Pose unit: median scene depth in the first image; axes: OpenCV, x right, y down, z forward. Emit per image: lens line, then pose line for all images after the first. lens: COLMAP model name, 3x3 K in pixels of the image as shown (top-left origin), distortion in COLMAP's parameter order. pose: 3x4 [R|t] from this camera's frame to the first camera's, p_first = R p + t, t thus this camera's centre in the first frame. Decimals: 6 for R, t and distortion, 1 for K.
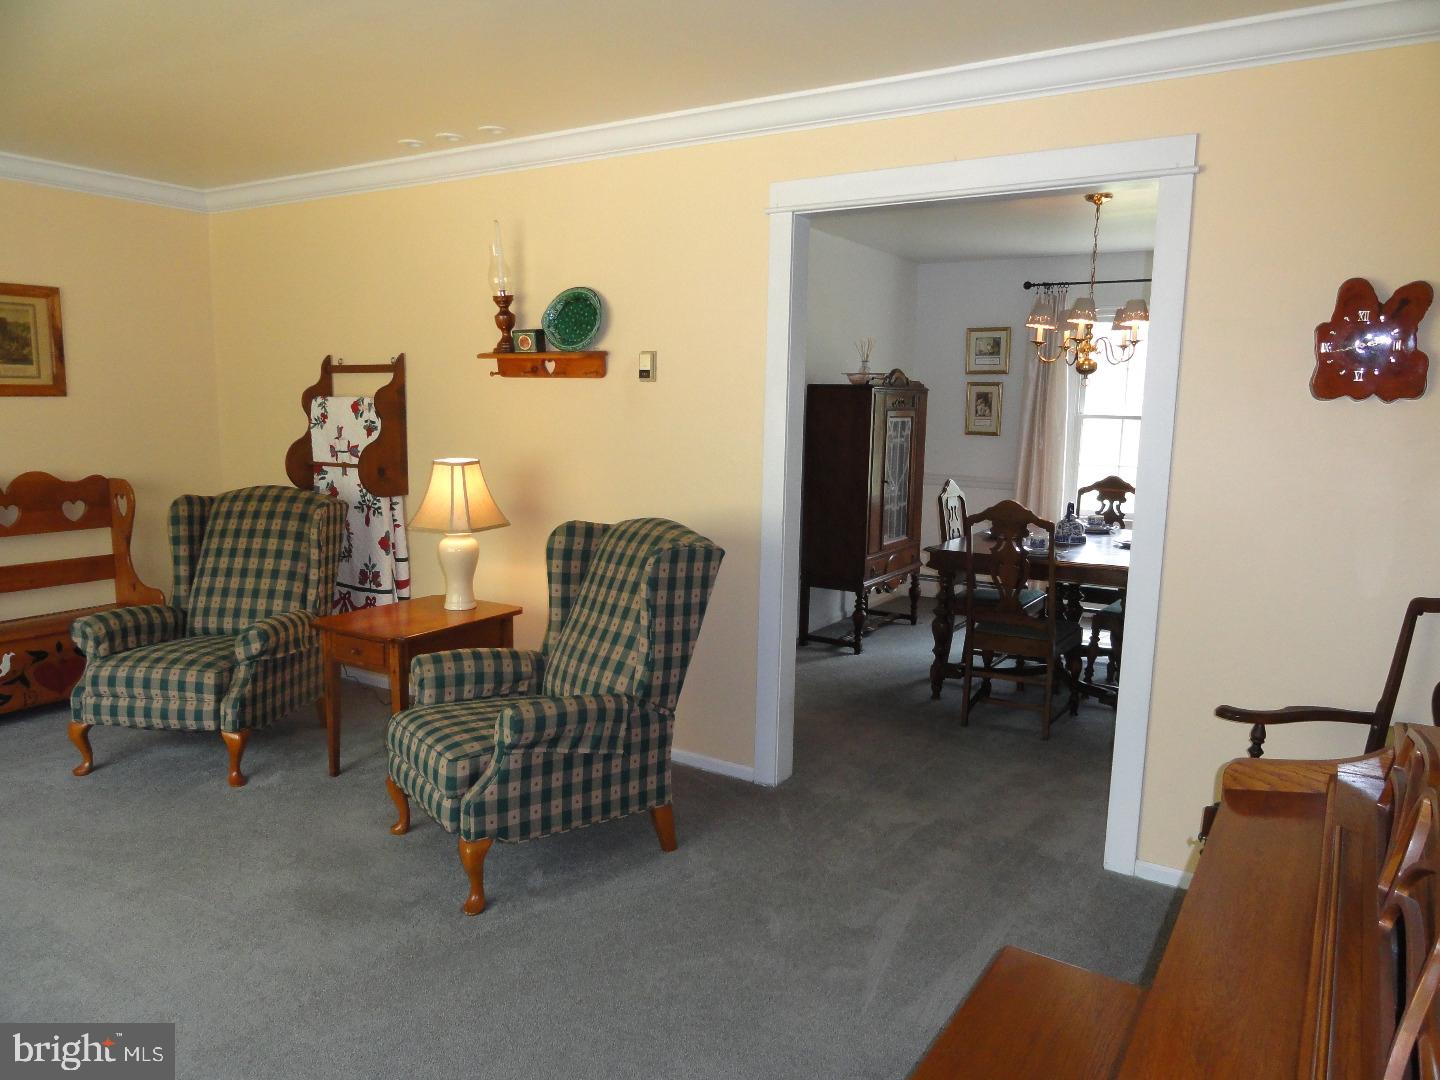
lens RADIAL K [[1007.6, 0, 717.2], [0, 1007.6, 535.9], [0, 0, 1]] dist [0.002463, 0.003543]
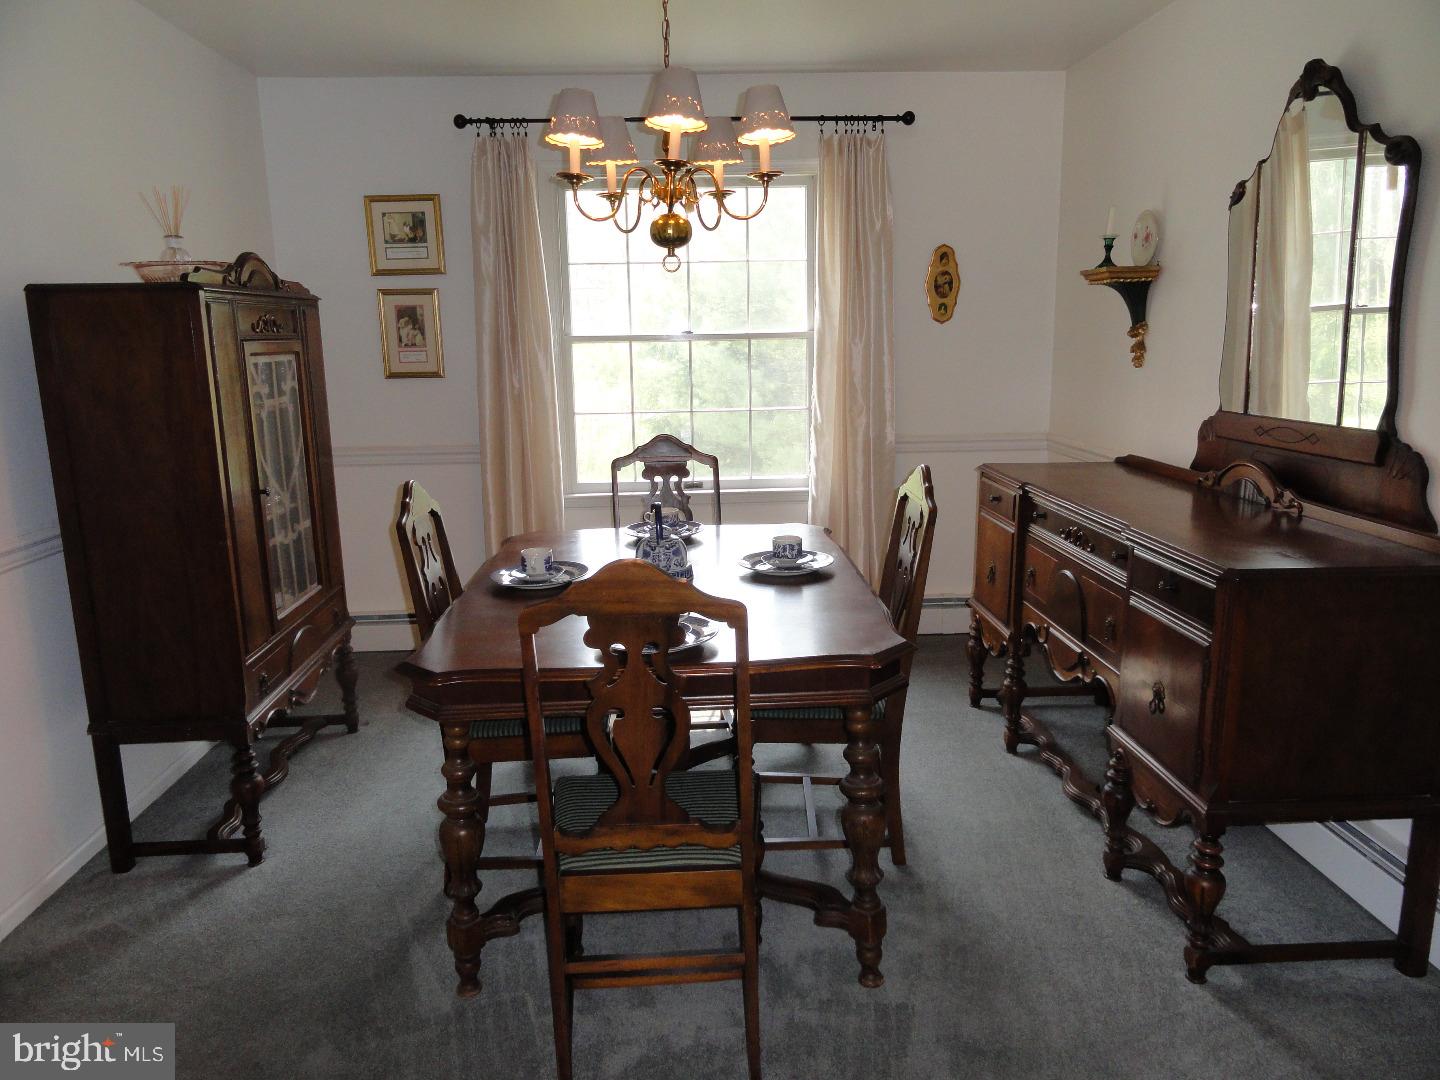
lens RADIAL K [[1007.6, 0, 720.5], [0, 1007.6, 533.3], [0, 0, 1]] dist [0.002463, 0.003543]
pose [[0.817377, -0.148487, 0.556639, 0.073437], [0.112205, 0.988742, 0.098989, -0.055328], [-0.565071, -0.018454, 0.824836, 0.467292]]
